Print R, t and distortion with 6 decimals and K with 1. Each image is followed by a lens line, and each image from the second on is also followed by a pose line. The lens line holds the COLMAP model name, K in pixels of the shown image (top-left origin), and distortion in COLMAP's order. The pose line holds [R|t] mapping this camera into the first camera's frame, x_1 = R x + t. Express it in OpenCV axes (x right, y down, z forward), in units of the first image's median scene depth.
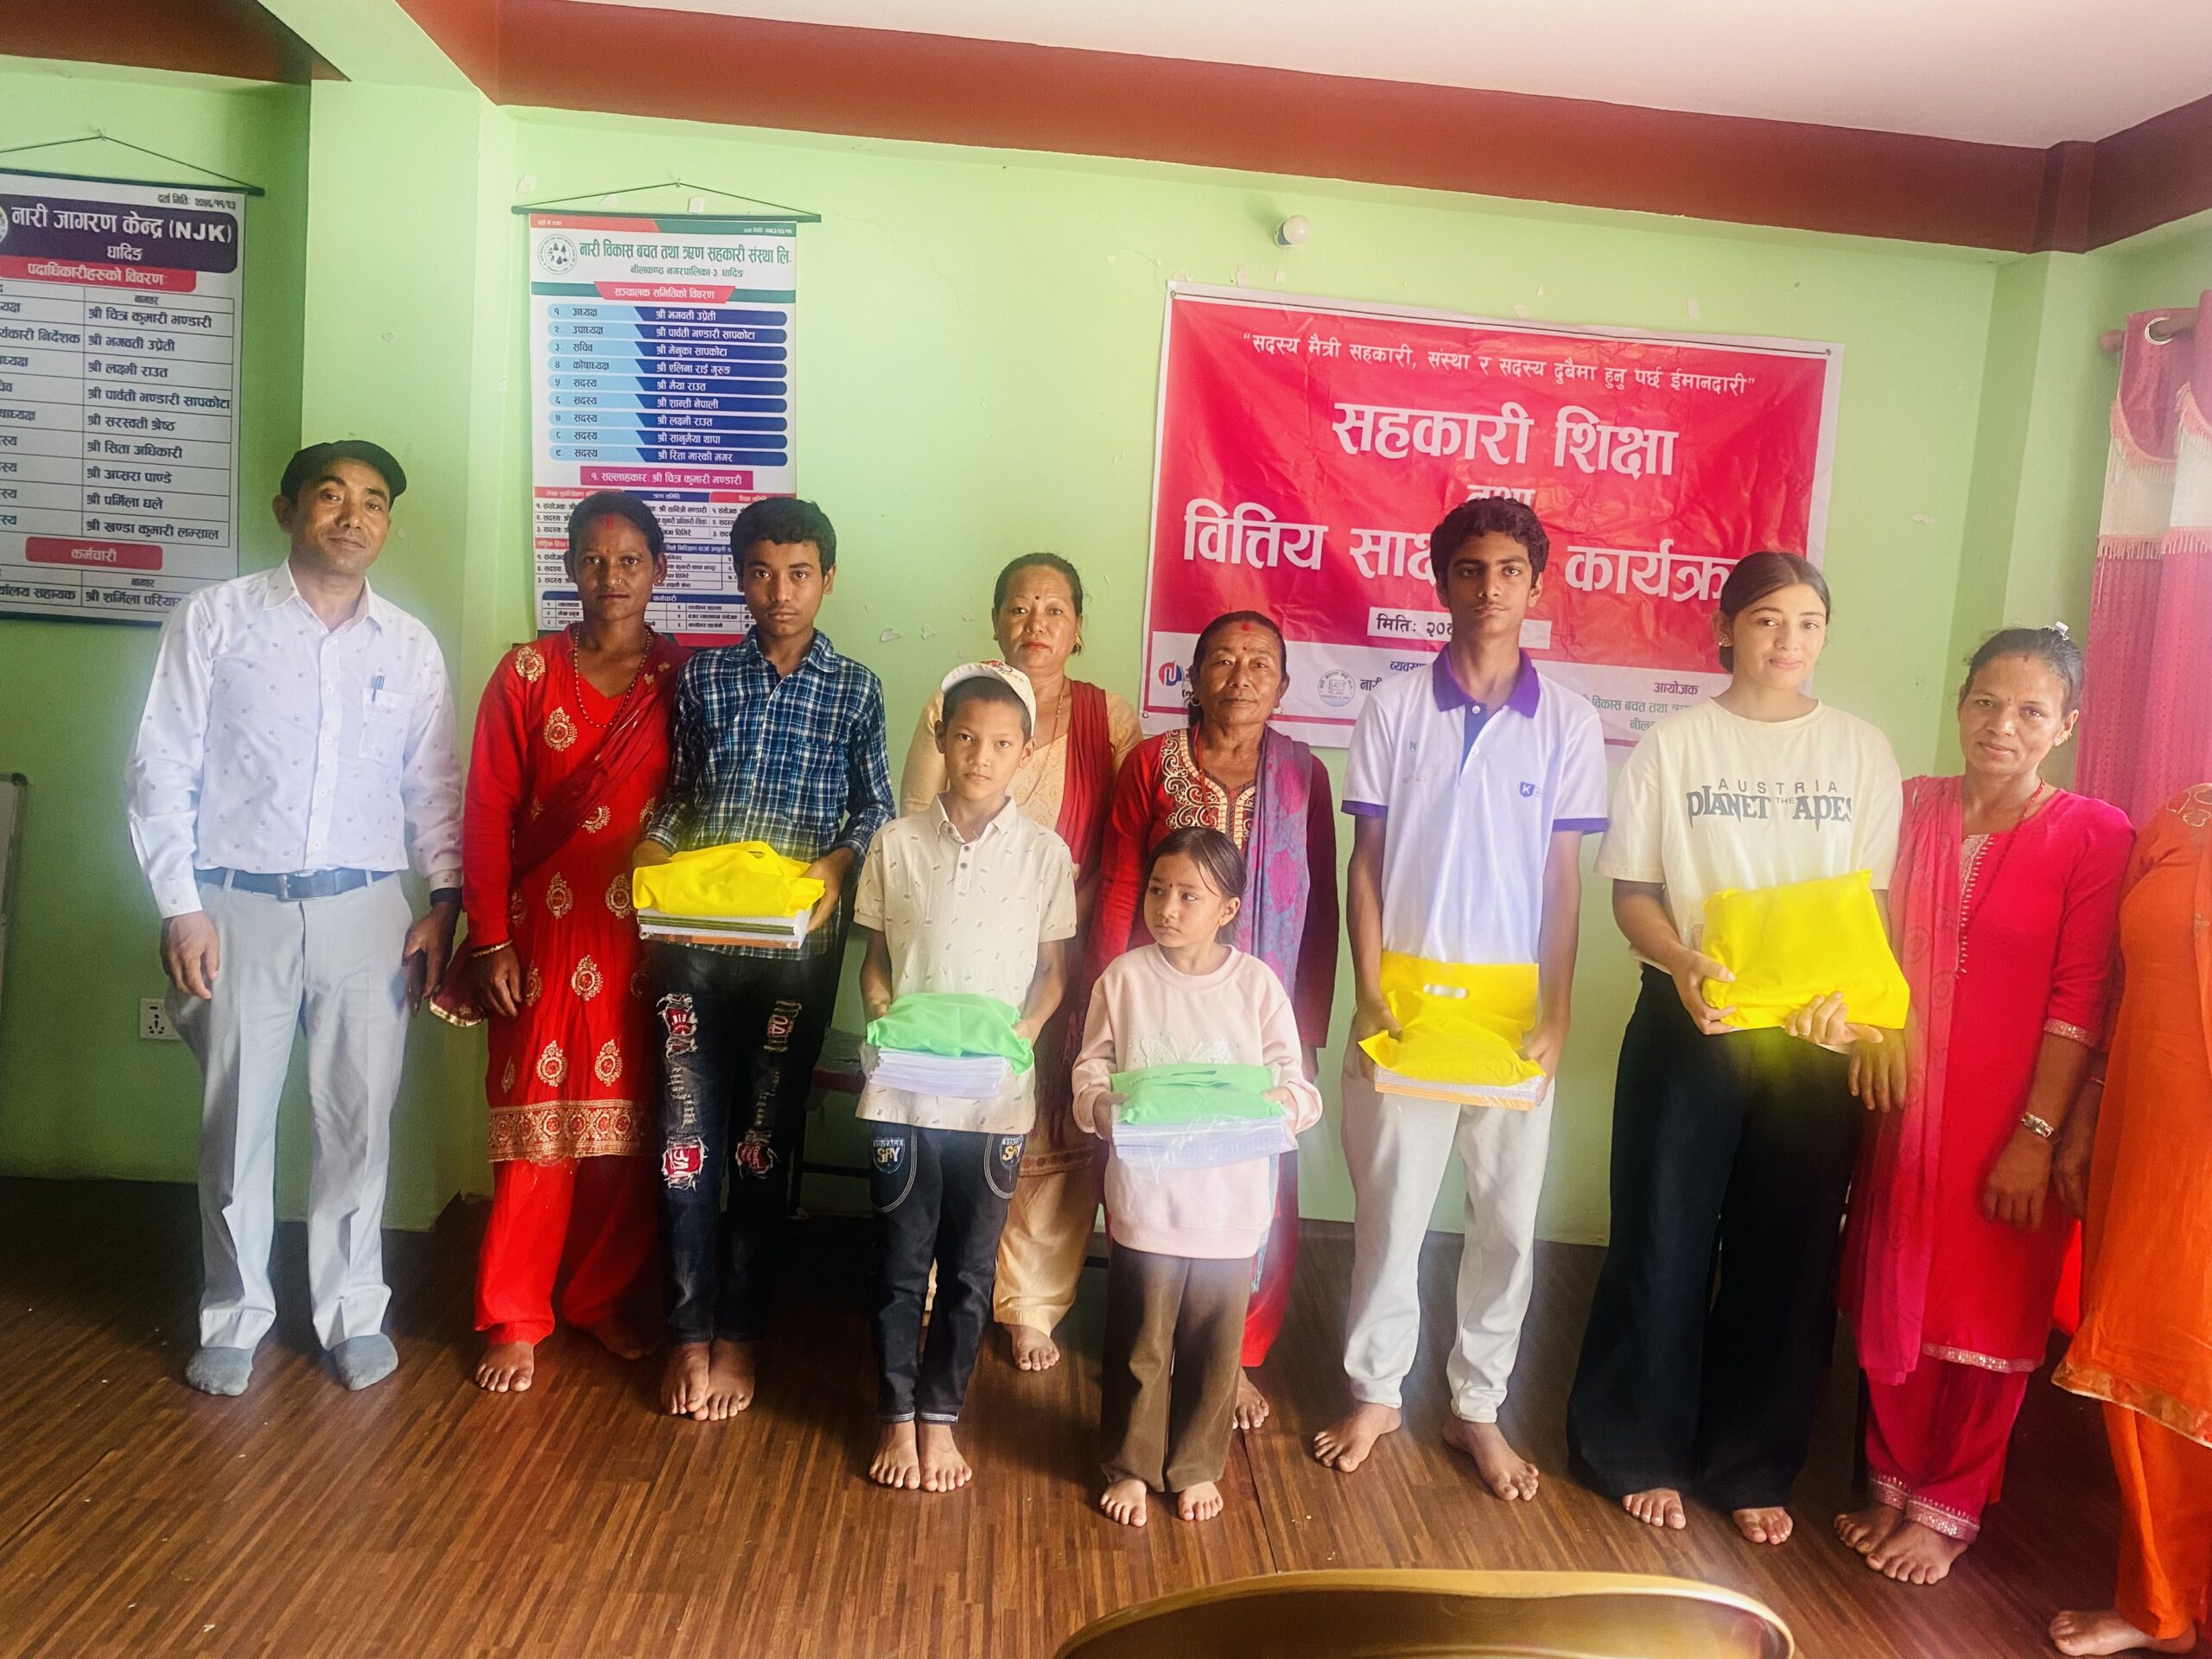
lens RADIAL K [[1665.7, 0, 1059.8], [0, 1665.7, 815.1], [0, 0, 1]] dist [0.058330, -0.070980]
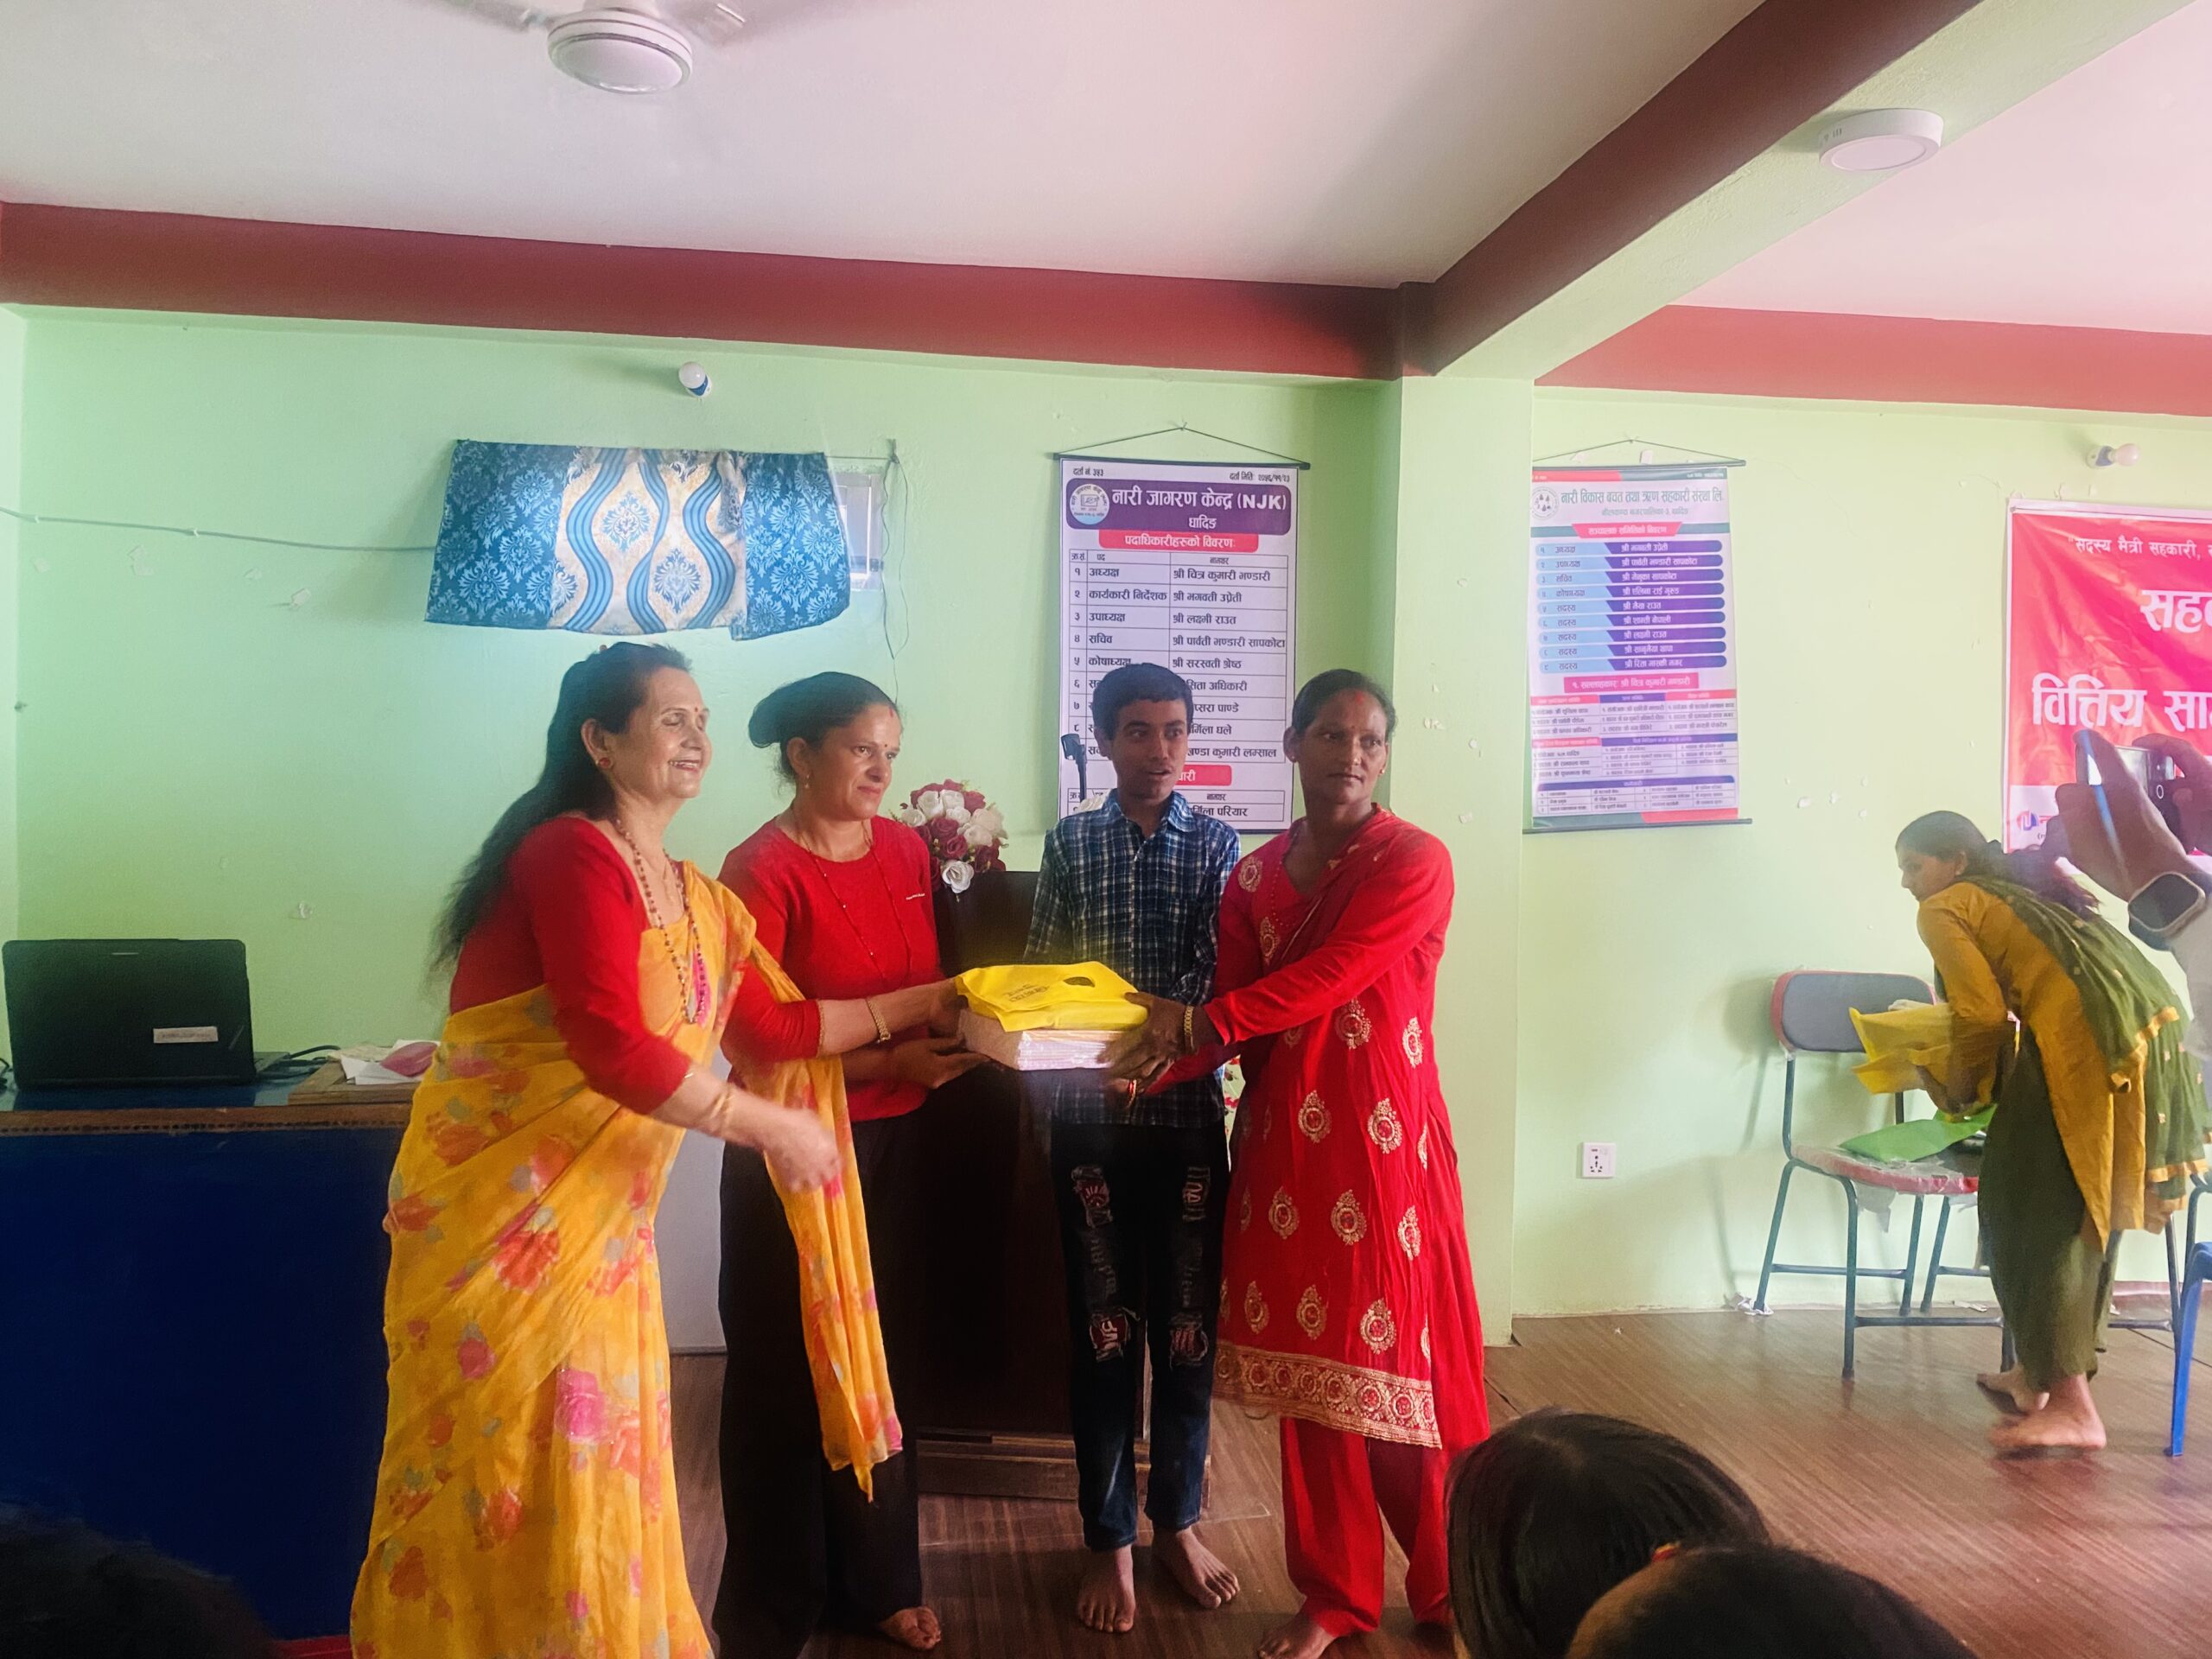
lens RADIAL K [[1665.7, 0, 1085.9], [0, 1665.7, 815.6], [0, 0, 1]] dist [0.058330, -0.070980]
pose [[0.994839, -0.059165, 0.082436, -0.730686], [0.065677, 0.994735, -0.078666, -0.040607], [-0.077347, 0.083674, 0.993487, -0.140173]]
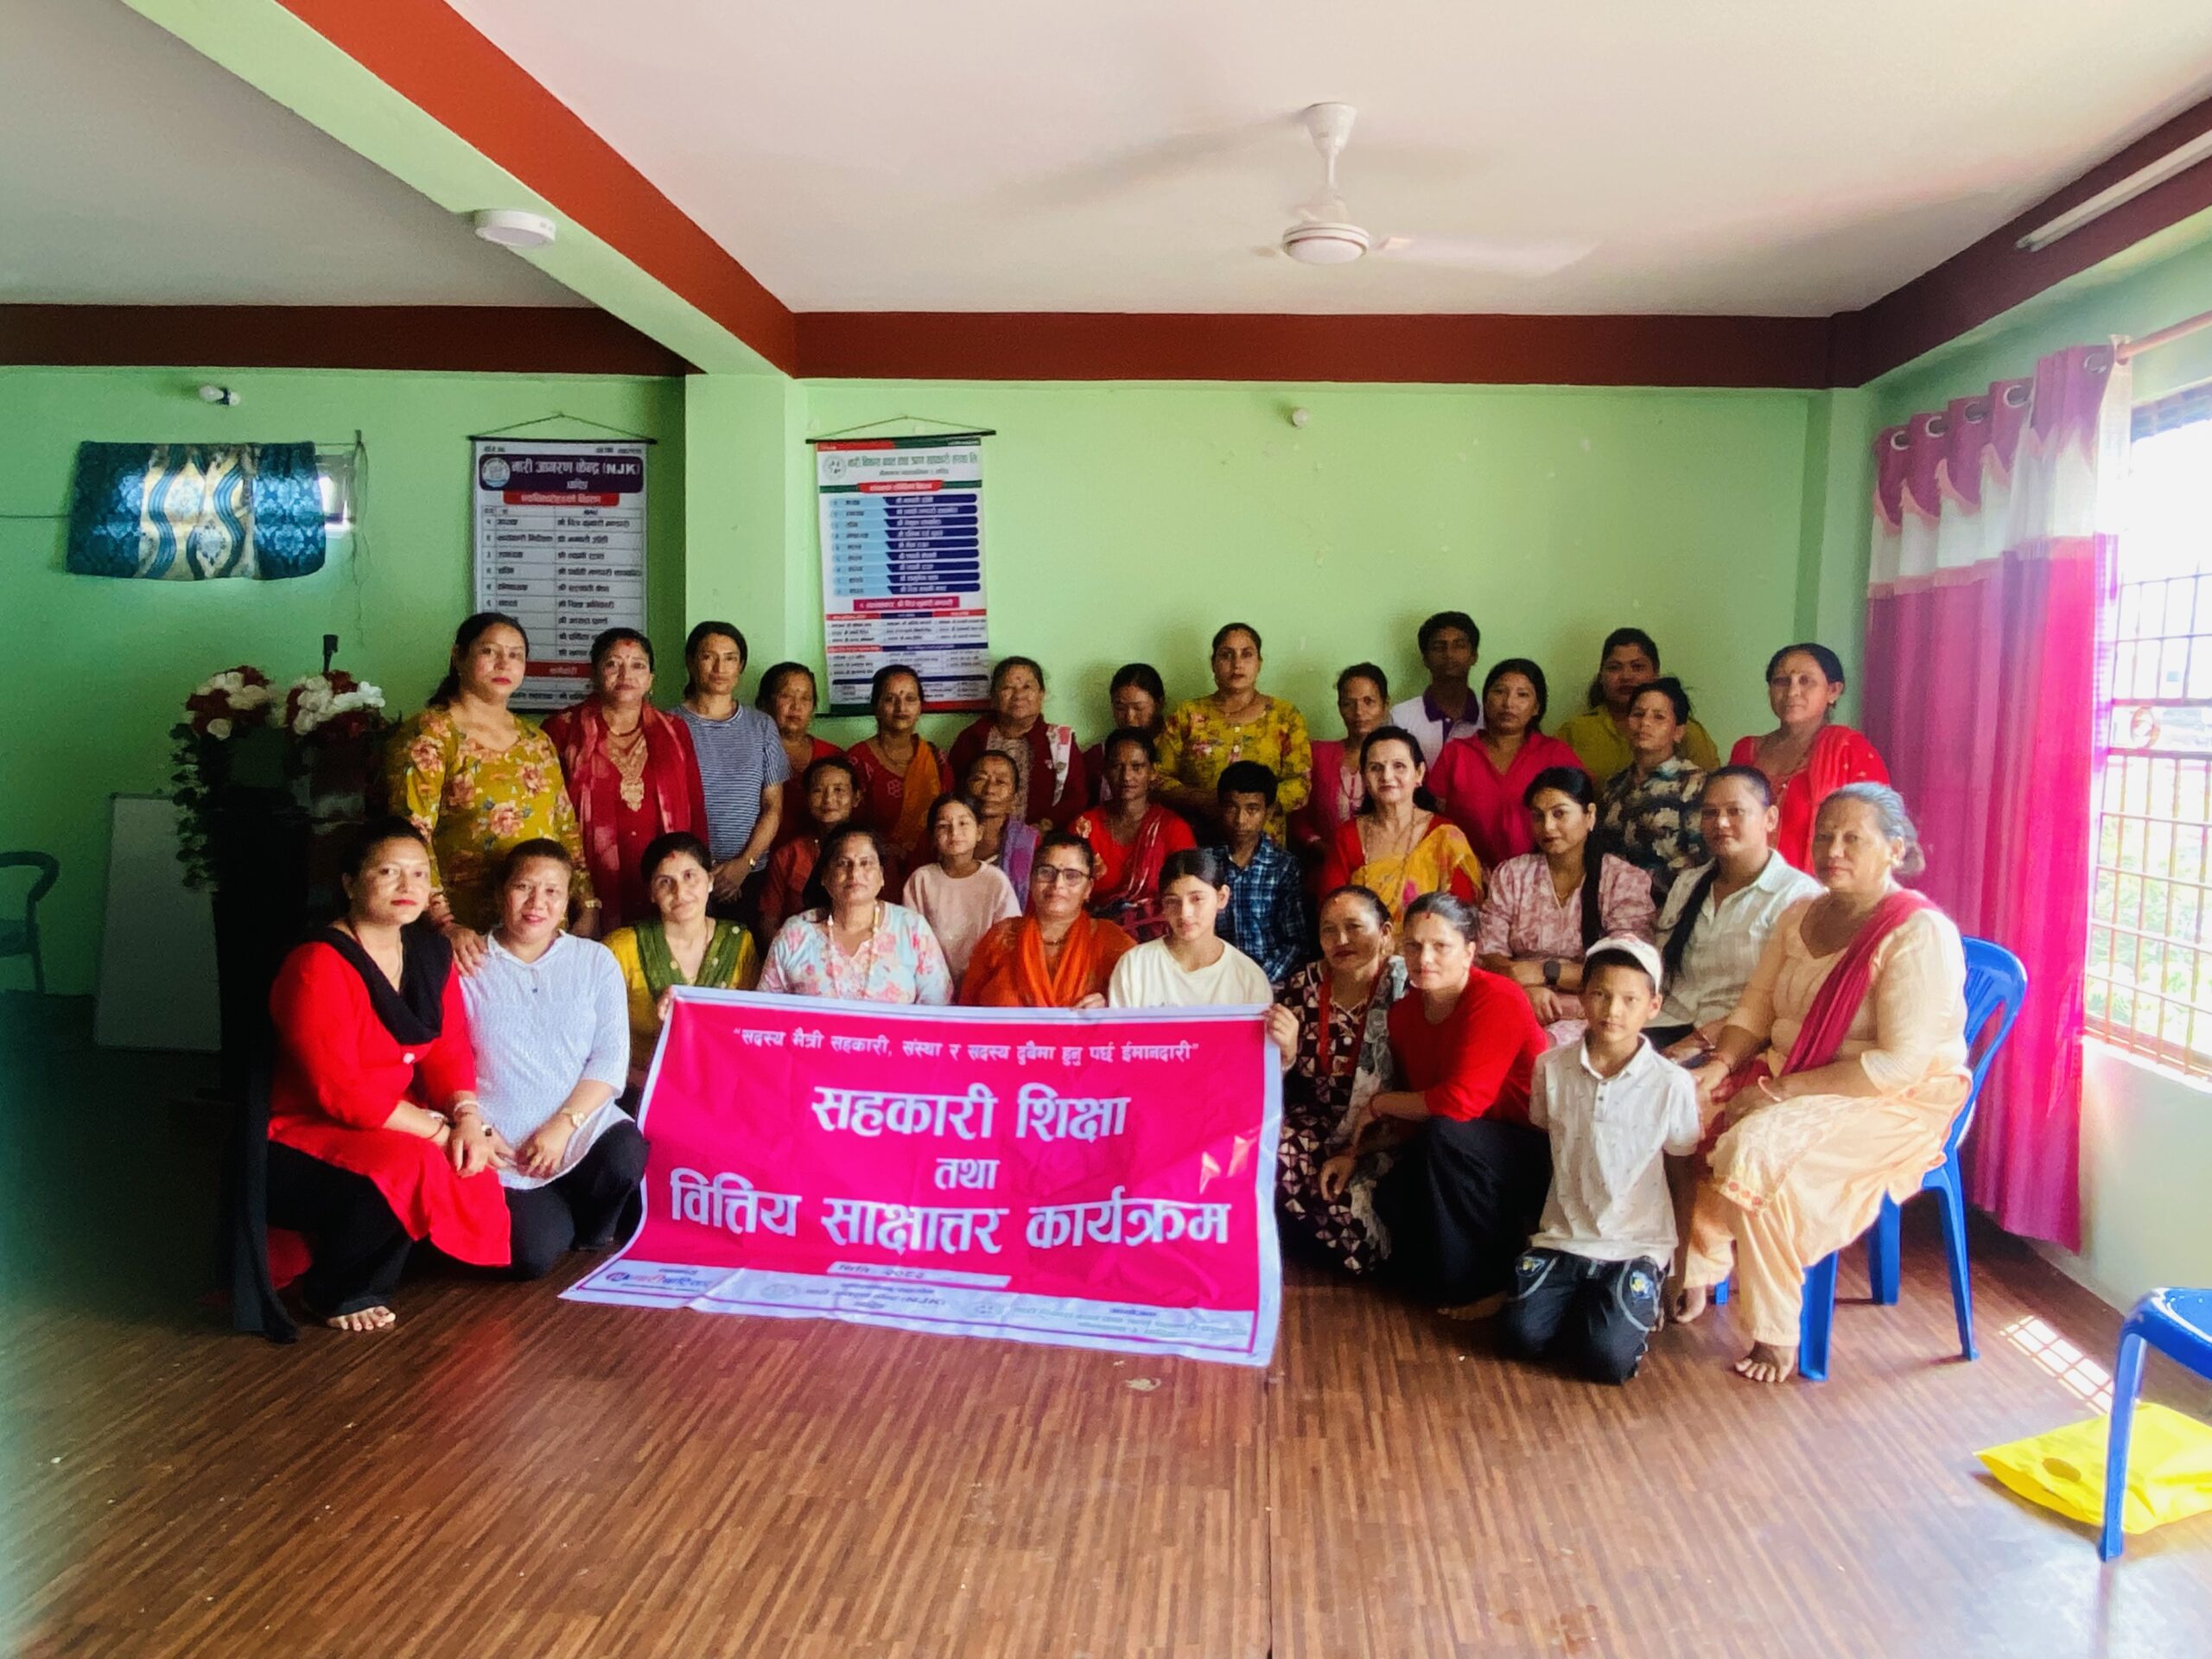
lens RADIAL K [[1480.0, 0, 1180.5], [0, 1480.0, 804.8], [0, 0, 1]] dist [0.004369, -0.041437]
pose [[0.993727, -0.034445, -0.106397, 0.161991], [0.032831, 0.999318, -0.016882, 0.017904], [0.106906, 0.013283, 0.994180, -0.345441]]
